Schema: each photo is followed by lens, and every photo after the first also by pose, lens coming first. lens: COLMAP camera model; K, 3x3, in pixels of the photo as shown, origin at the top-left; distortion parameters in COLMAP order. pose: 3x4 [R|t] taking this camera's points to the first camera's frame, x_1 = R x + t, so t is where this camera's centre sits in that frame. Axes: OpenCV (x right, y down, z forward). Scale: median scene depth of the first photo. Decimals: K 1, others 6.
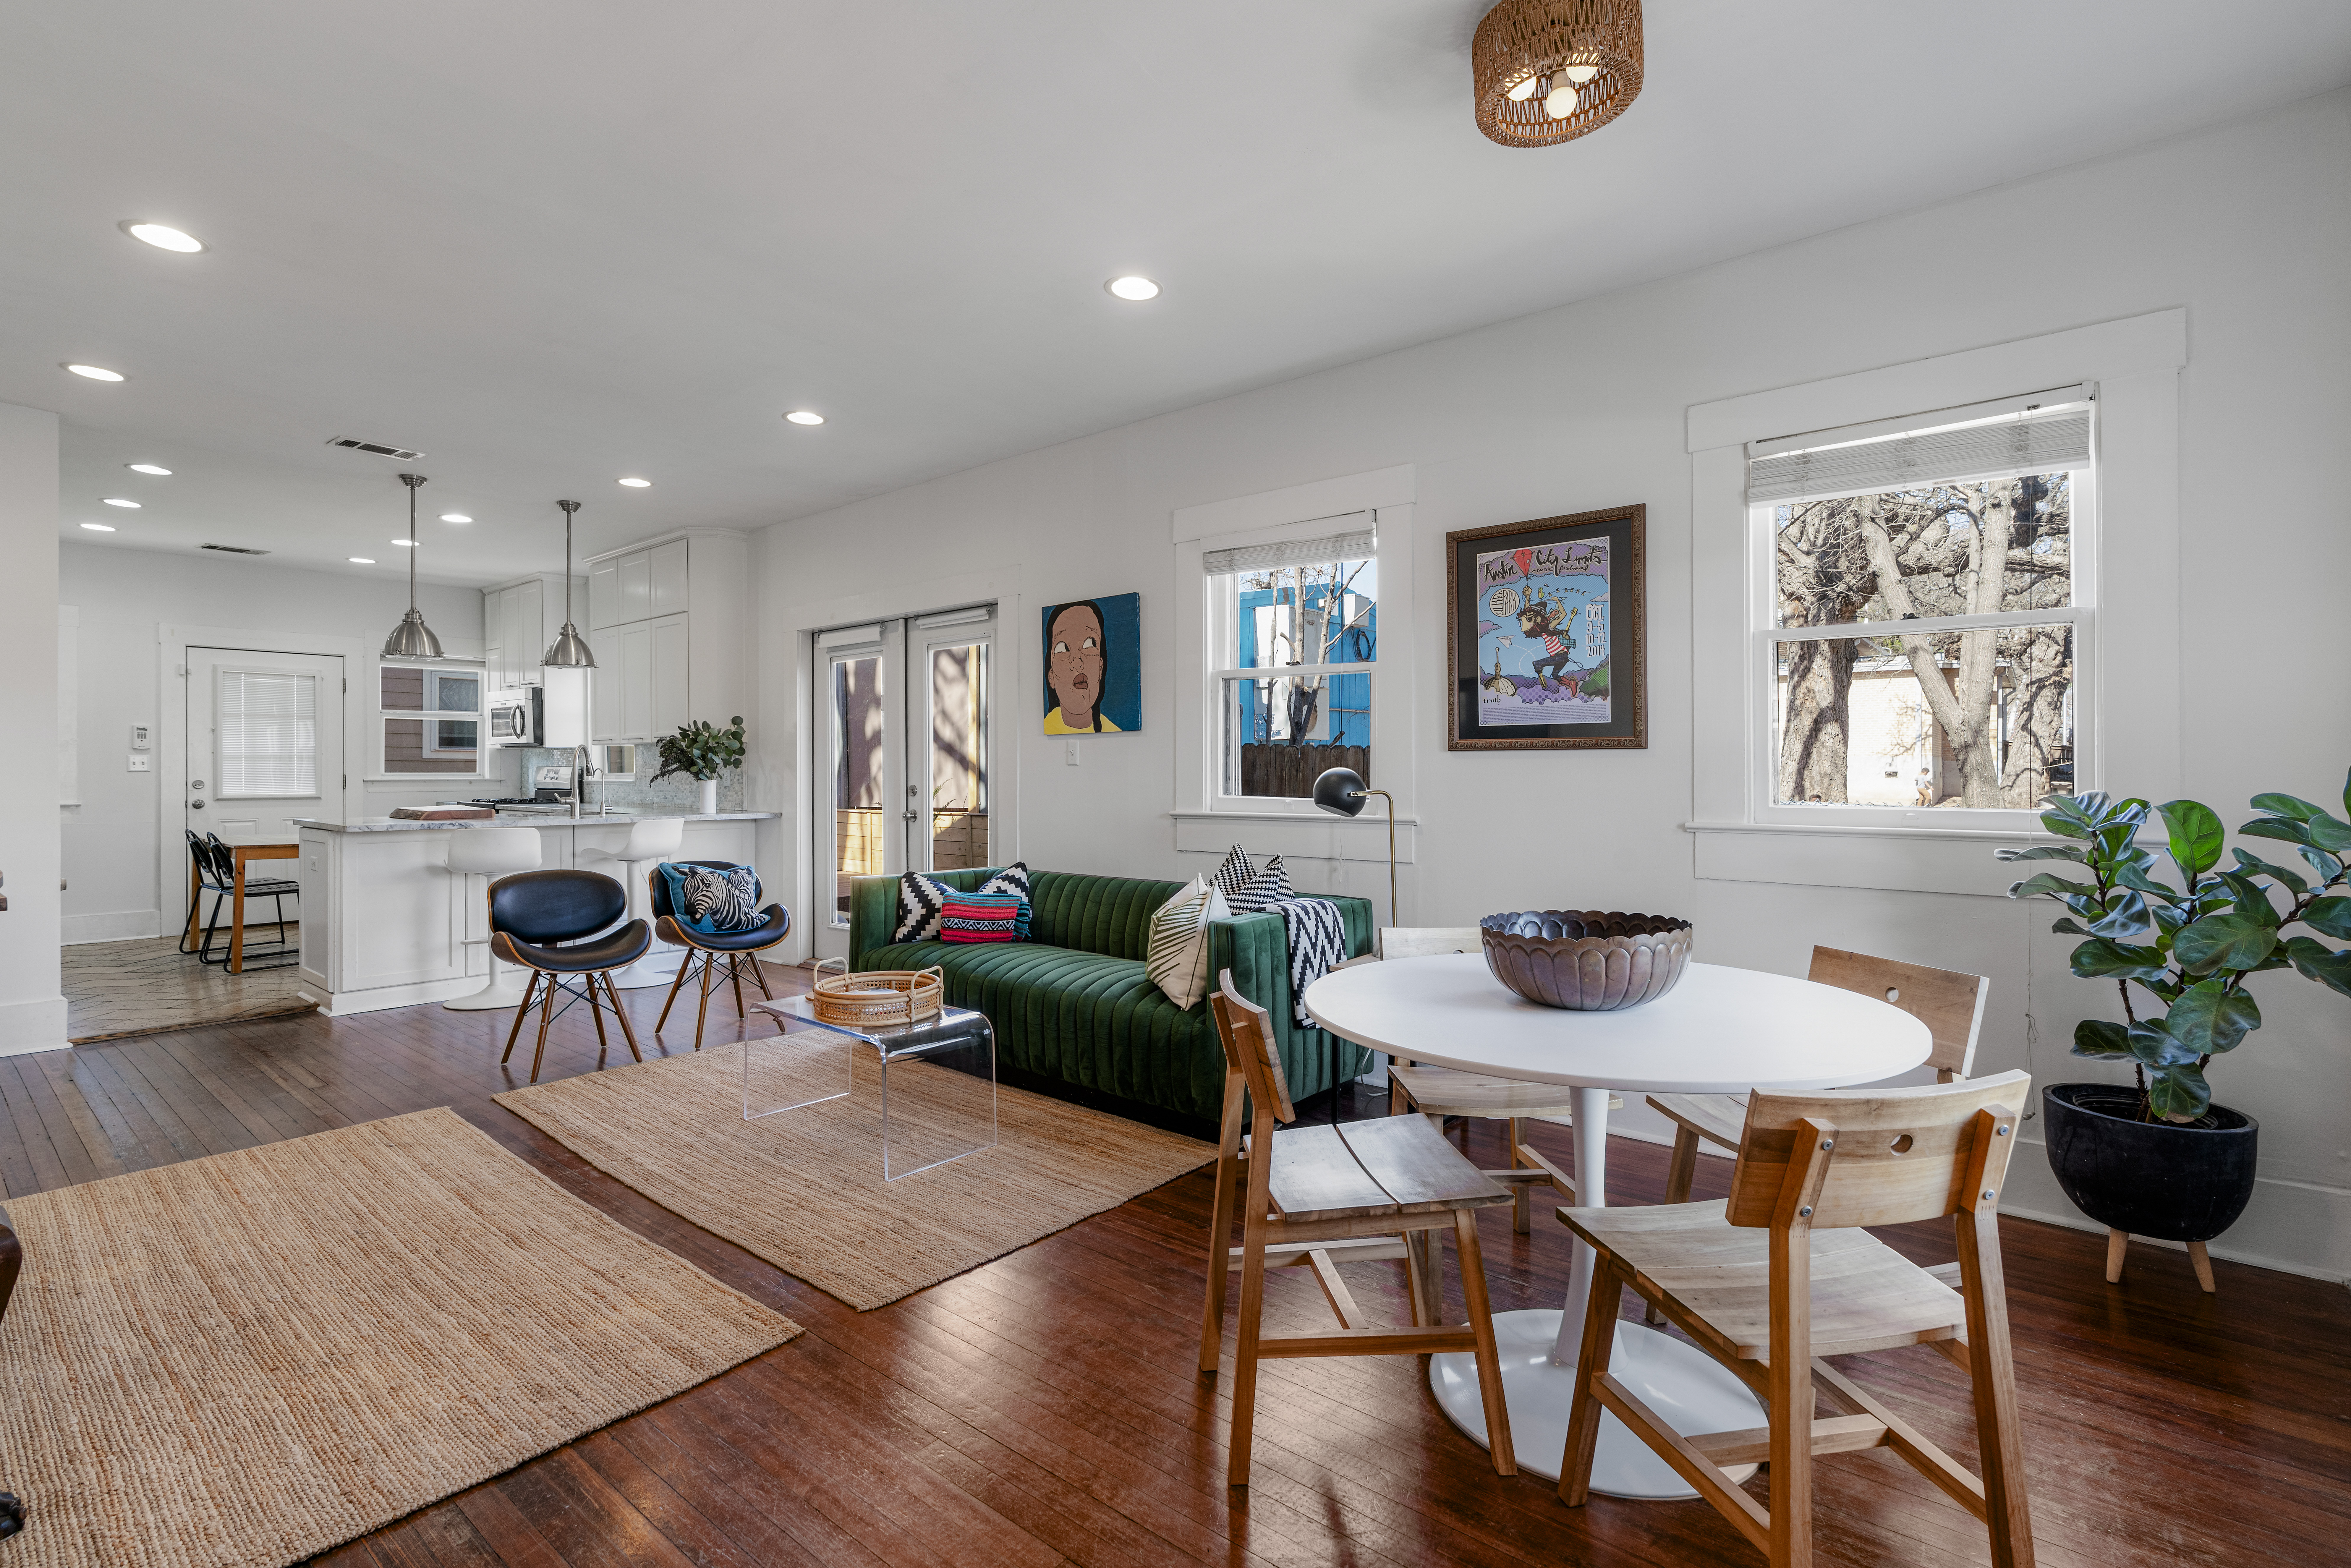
lens RADIAL K [[1072.4, 0, 1157.3], [0, 1072.4, 768.6], [0, 0, 1]] dist [-0.008025, 0.002219]
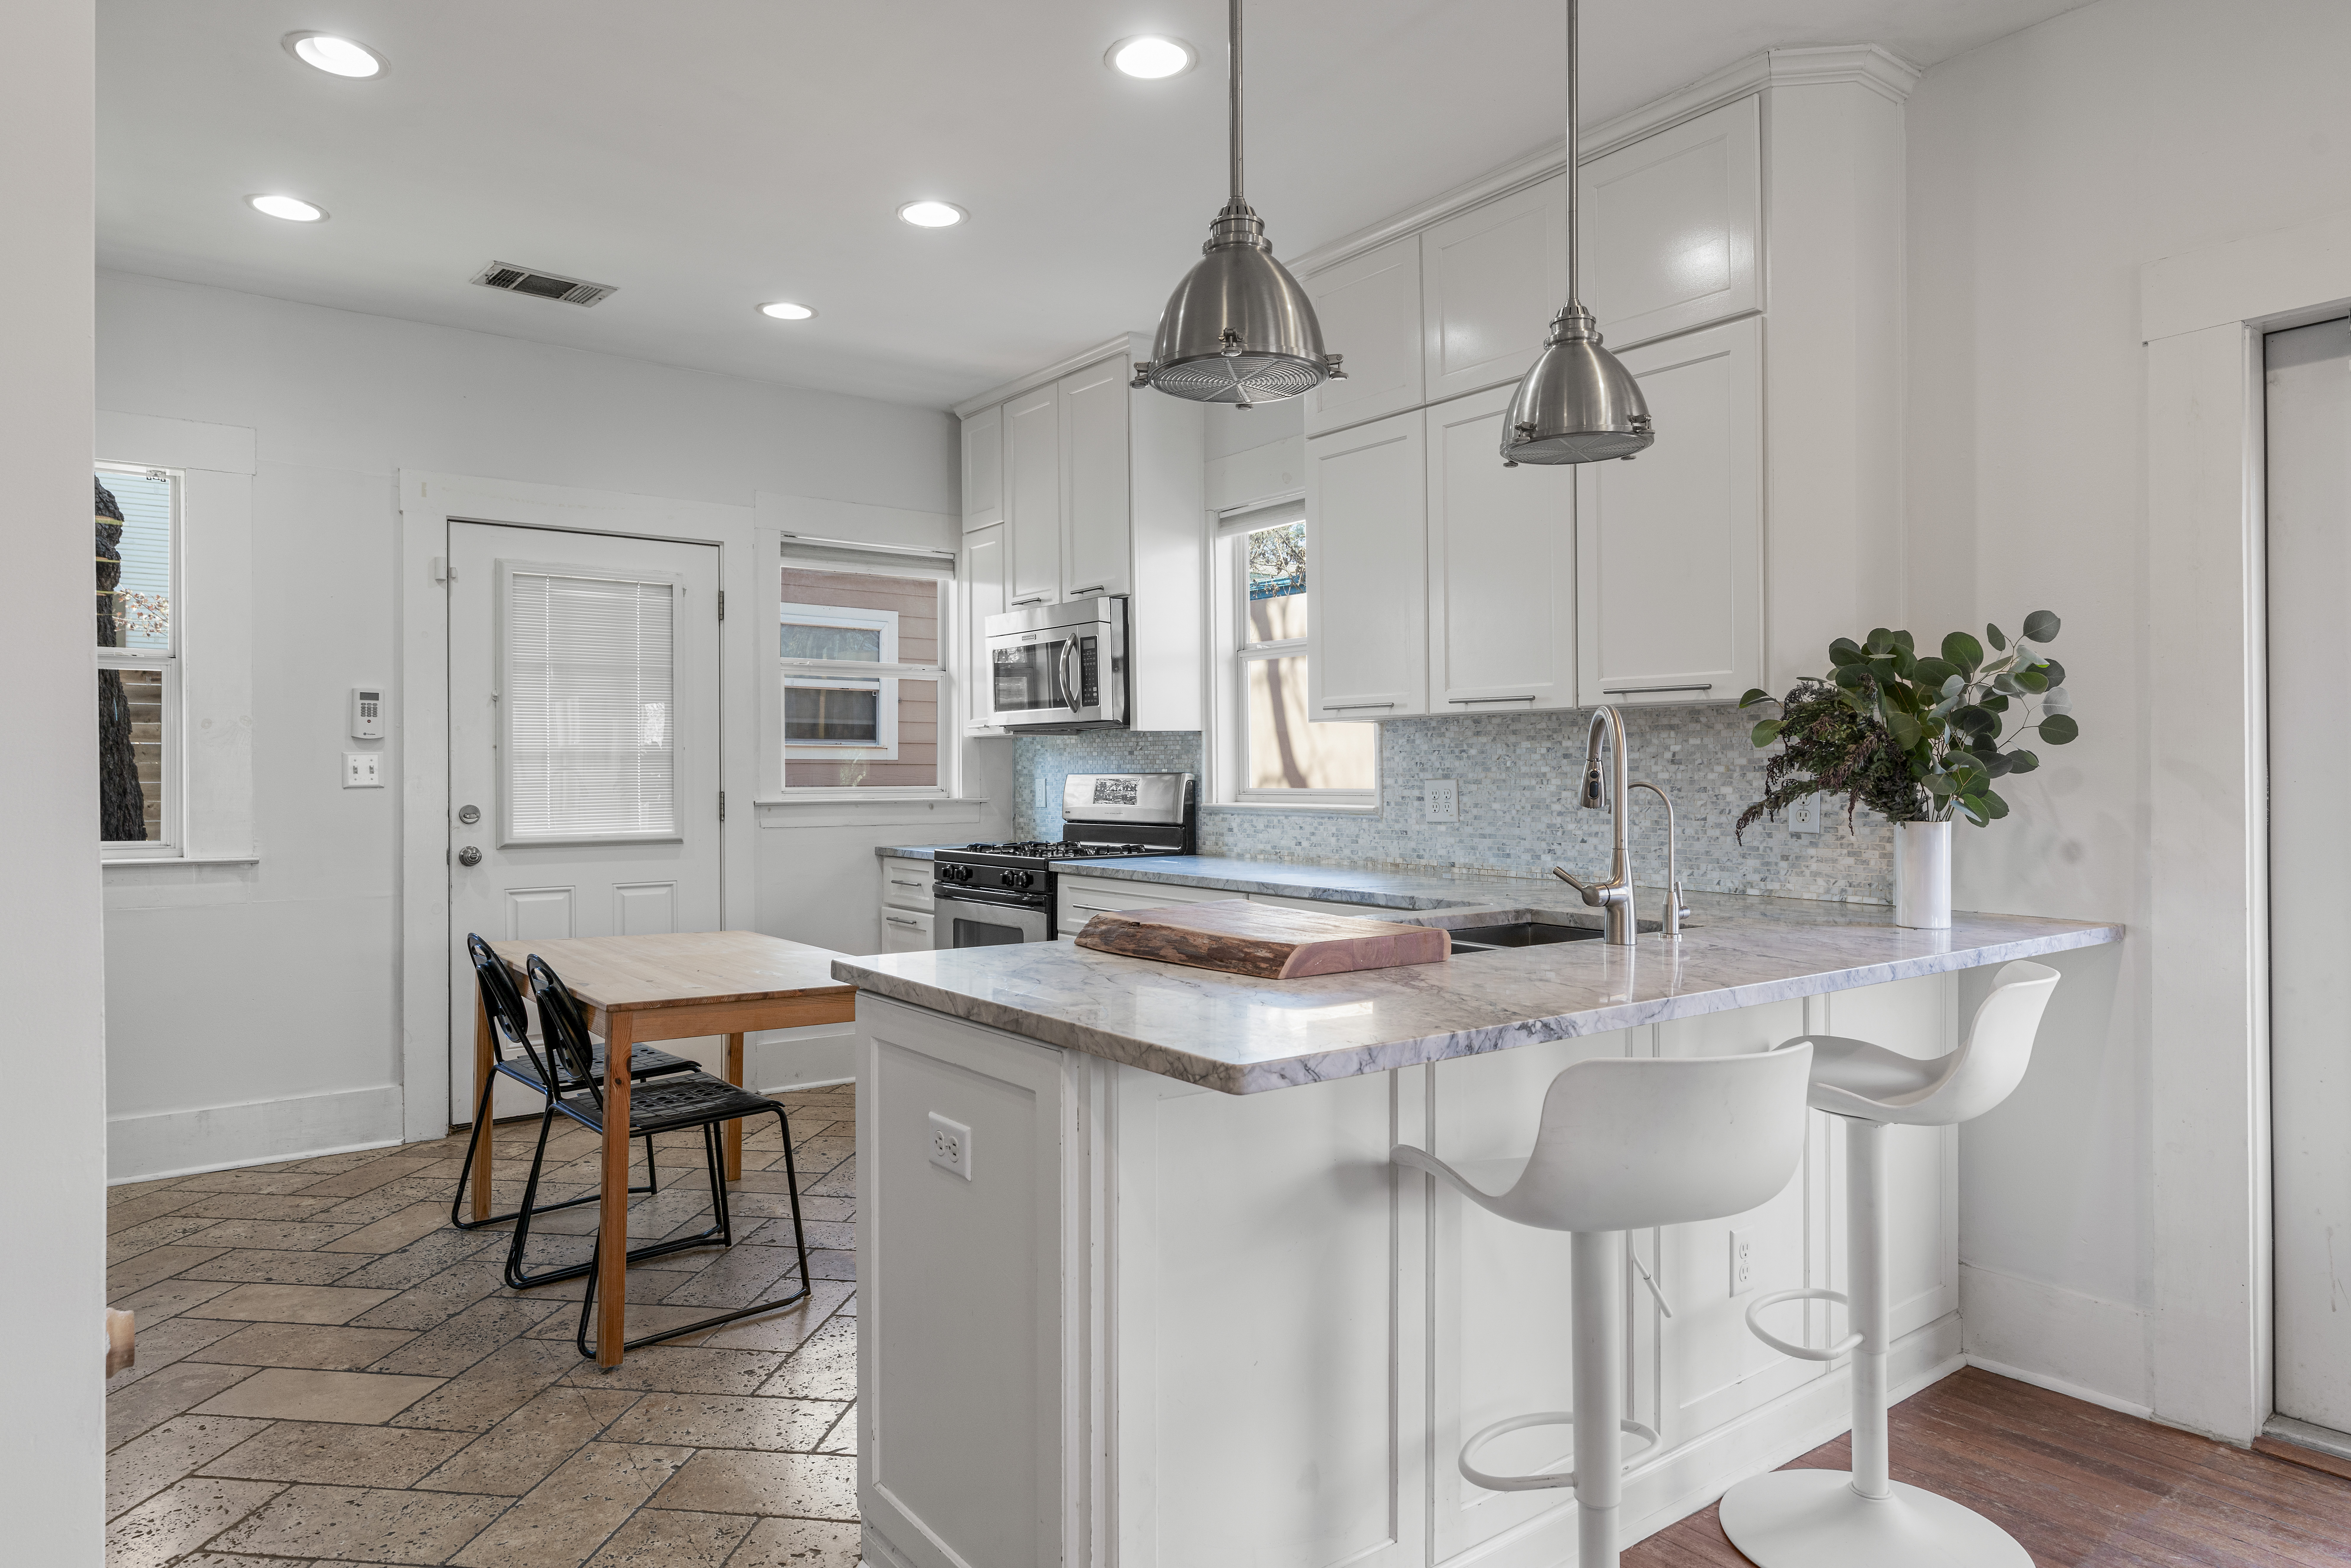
lens RADIAL K [[1410.8, 0, 1162.9], [0, 1410.8, 767.7], [0, 0, 1]] dist [-0.003024, 0.003303]
pose [[0.972736, -0.002266, -0.231903, -0.689900], [0.001543, 0.999993, -0.003300, -0.004576], [0.231909, 0.002852, 0.972733, 0.703788]]
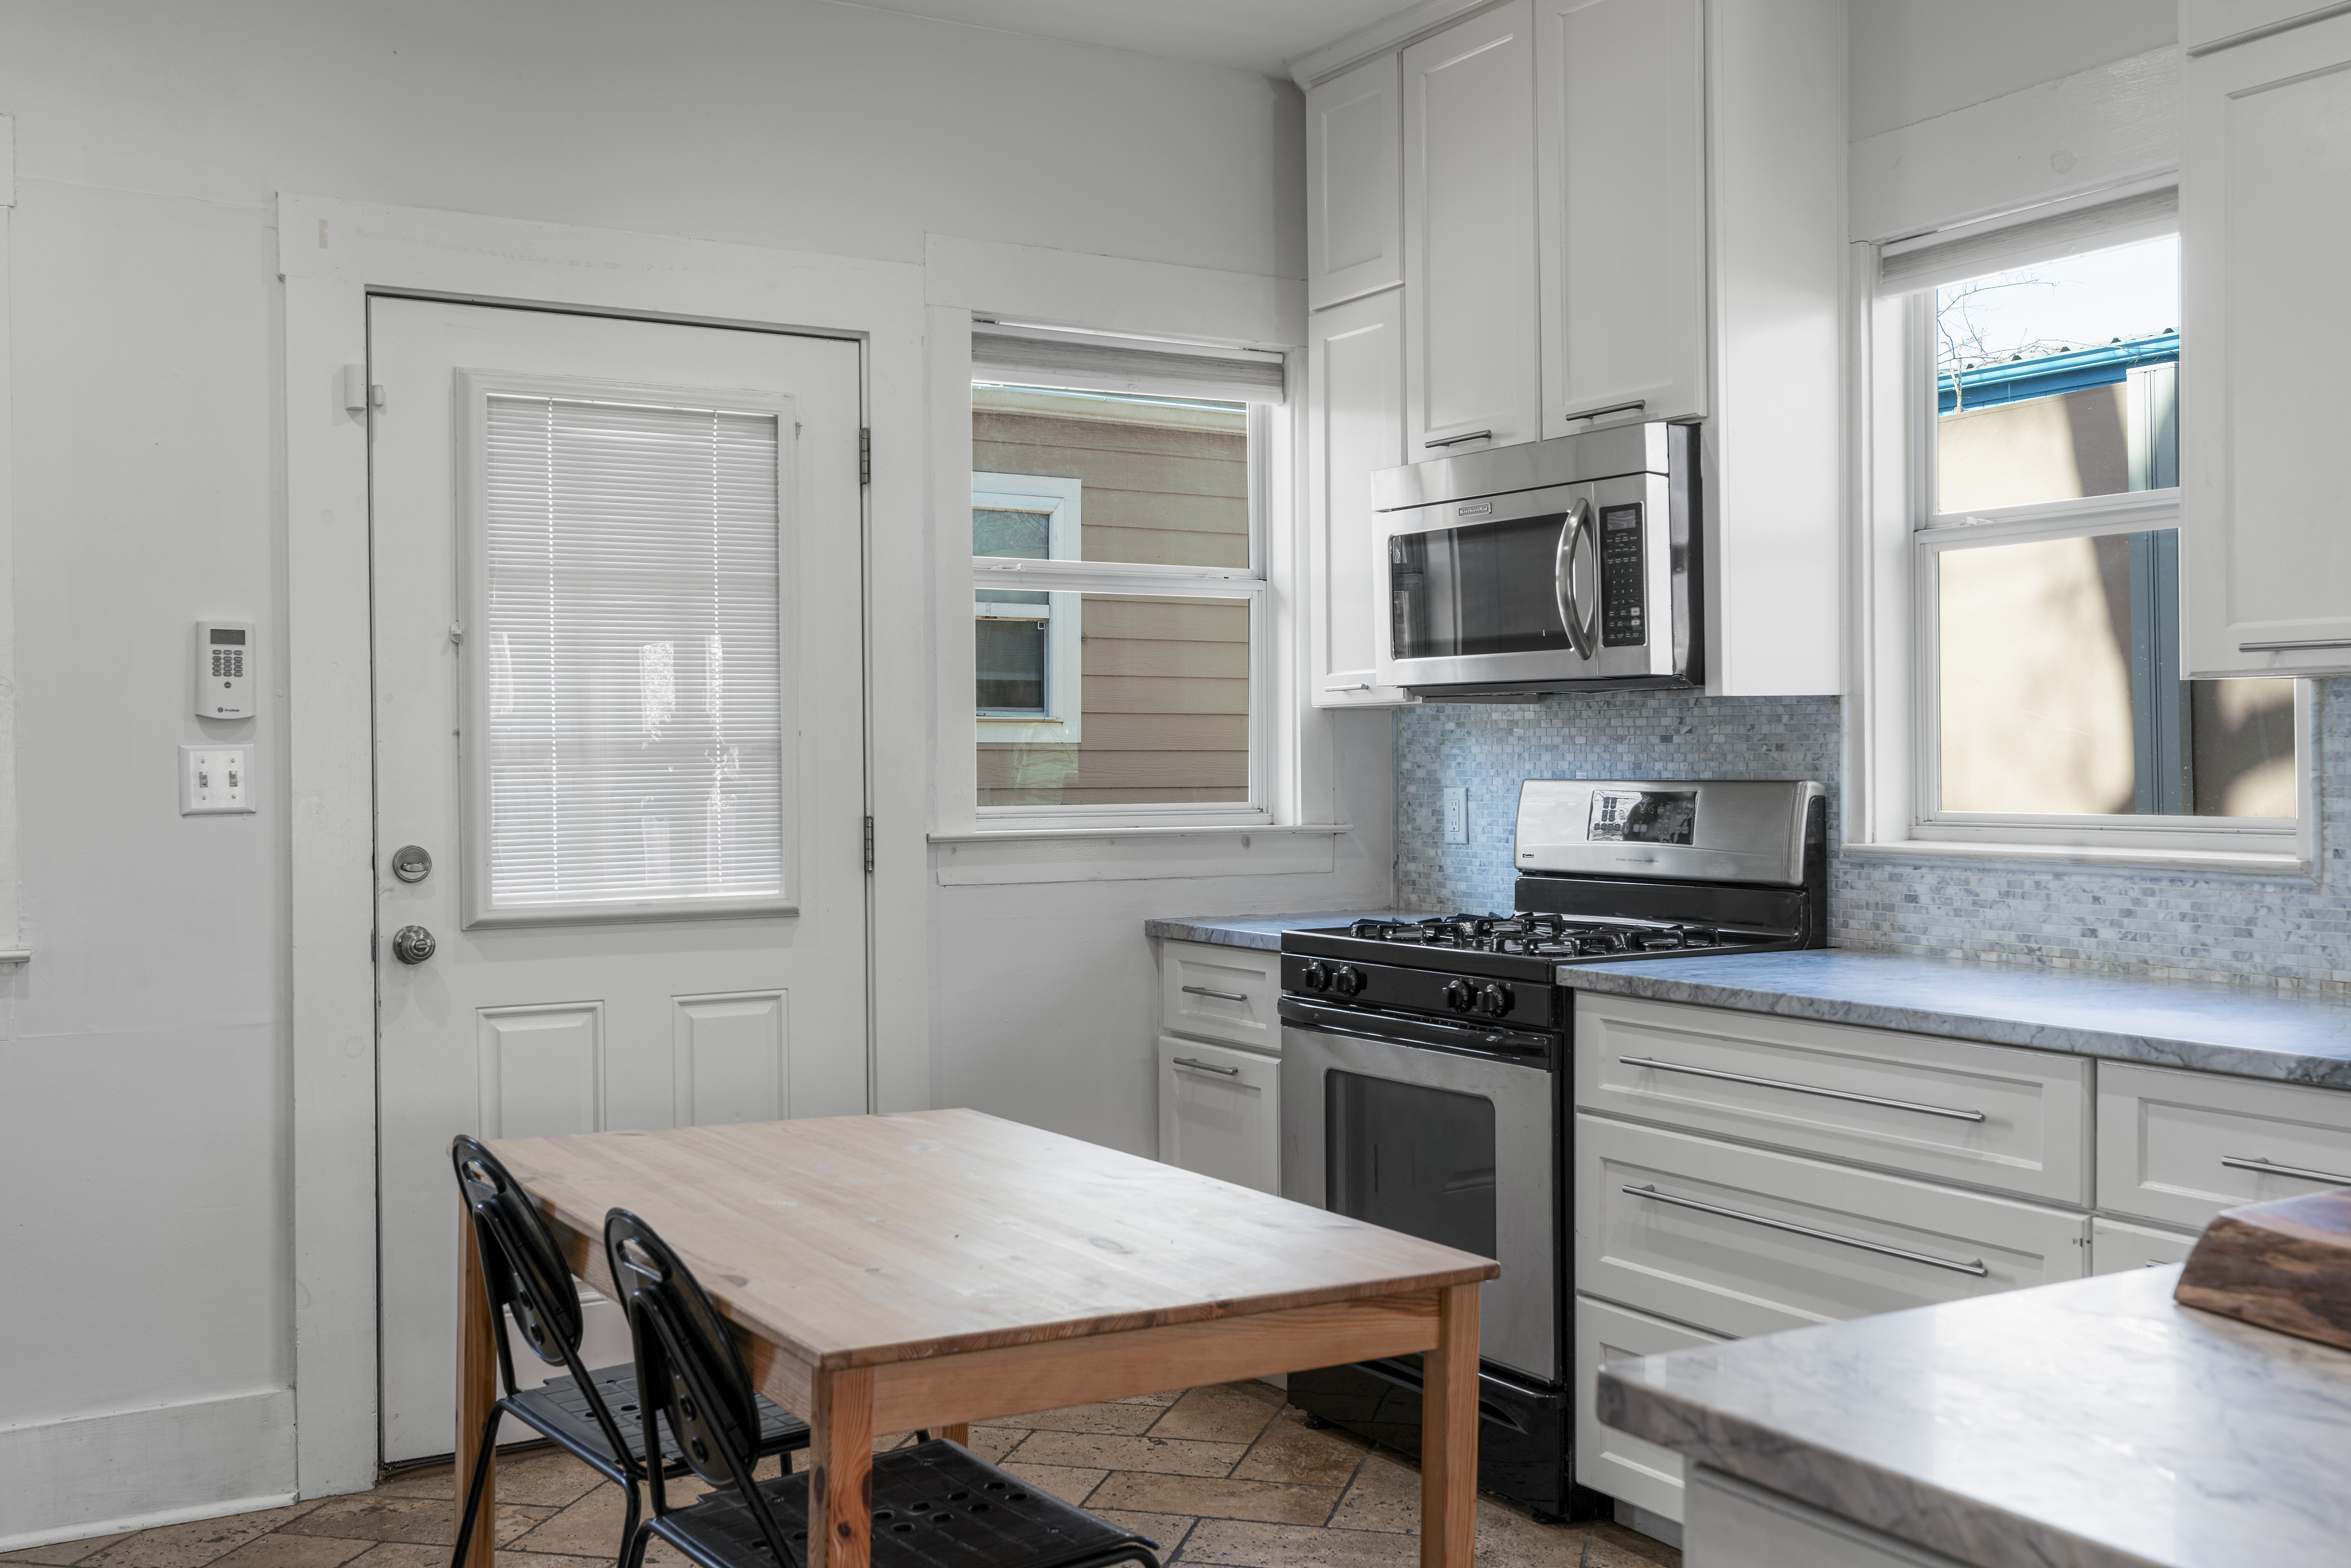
lens RADIAL K [[2307.6, 0, 1160.8], [0, 2307.6, 779.7], [0, 0, 1]] dist [0.012031, 0.000000]
pose [[0.942639, 0.000356, -0.333814, -0.846814], [0.003698, 0.999927, 0.011511, -0.014428], [0.333794, -0.012085, 0.942569, 0.845348]]
